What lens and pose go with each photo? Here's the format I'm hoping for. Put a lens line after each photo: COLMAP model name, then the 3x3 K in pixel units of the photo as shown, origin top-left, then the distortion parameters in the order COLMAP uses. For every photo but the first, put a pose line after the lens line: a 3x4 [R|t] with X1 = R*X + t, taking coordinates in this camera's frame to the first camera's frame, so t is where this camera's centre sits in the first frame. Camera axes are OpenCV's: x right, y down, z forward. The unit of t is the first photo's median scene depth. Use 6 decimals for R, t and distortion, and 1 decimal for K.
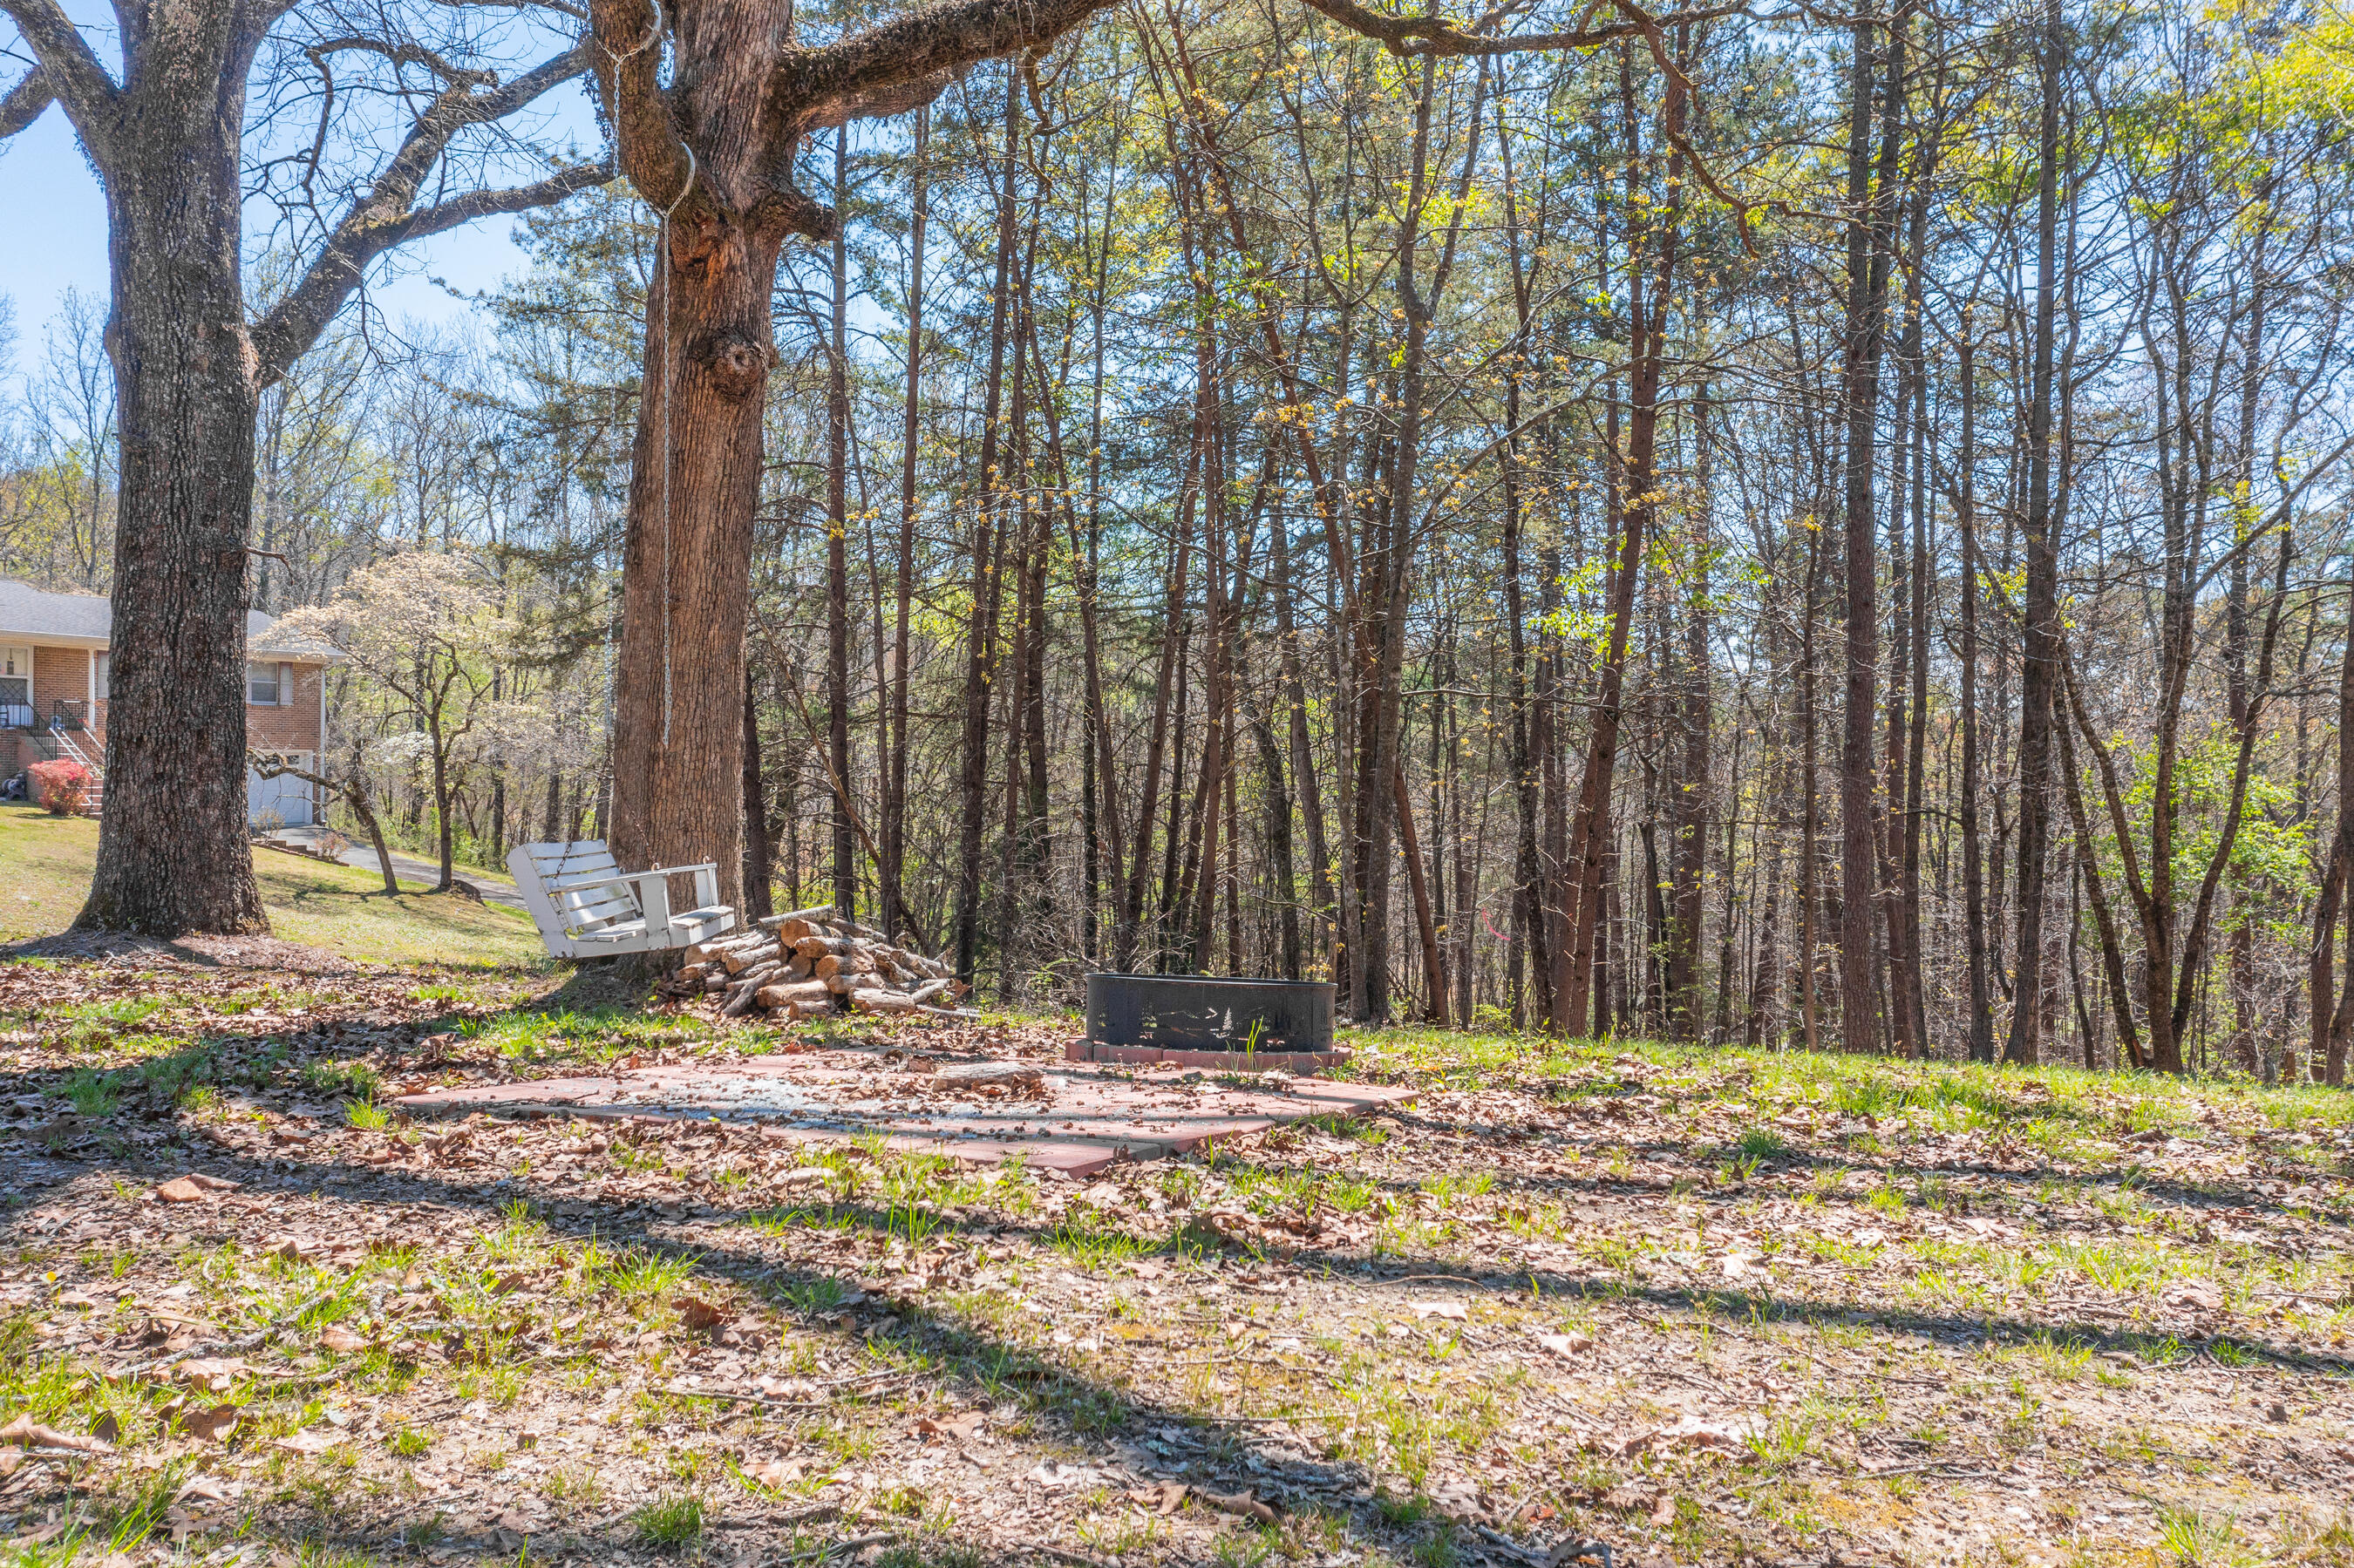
lens RADIAL K [[1872.9, 0, 1173.9], [0, 1872.9, 783.0], [0, 0, 1]] dist [-0.001568, -0.000321]
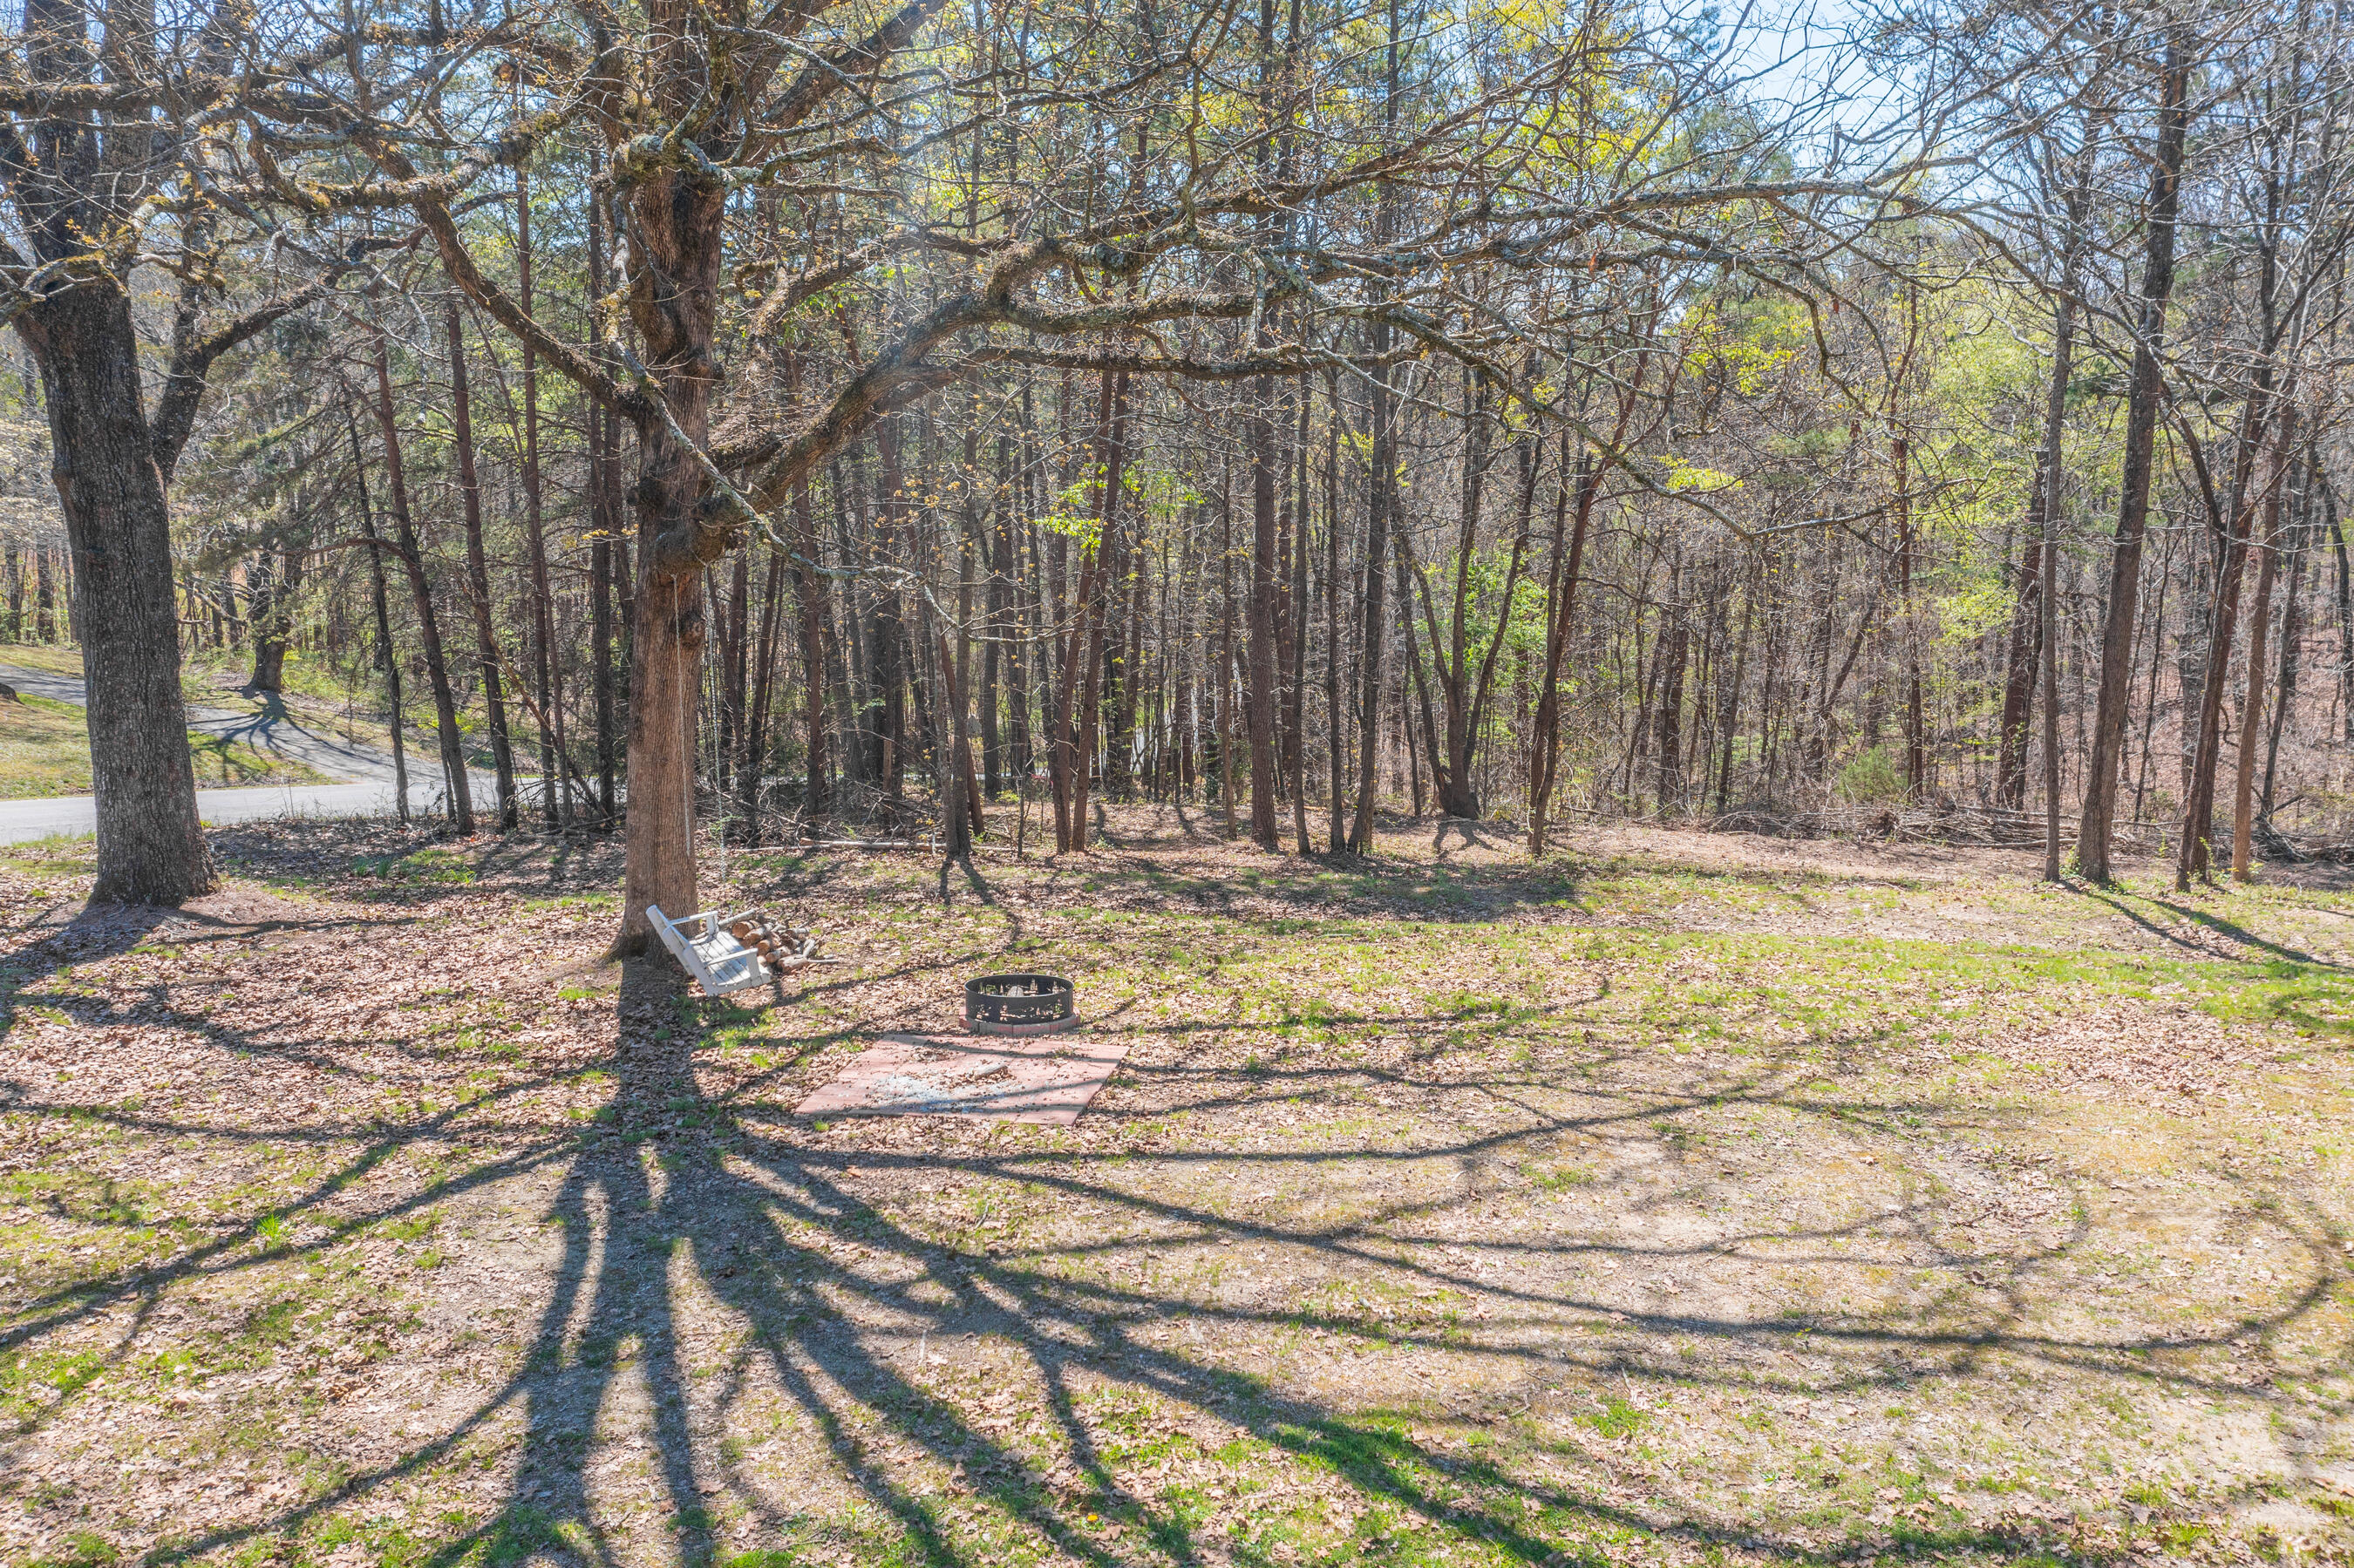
lens RADIAL K [[1872.9, 0, 1178.1], [0, 1872.9, 785.6], [0, 0, 1]] dist [-0.001568, -0.000321]
pose [[0.950548, -0.071423, 0.302253, -0.228801], [0.009803, 0.979613, 0.200654, -0.288426], [-0.310423, -0.187768, 0.931870, -0.566389]]
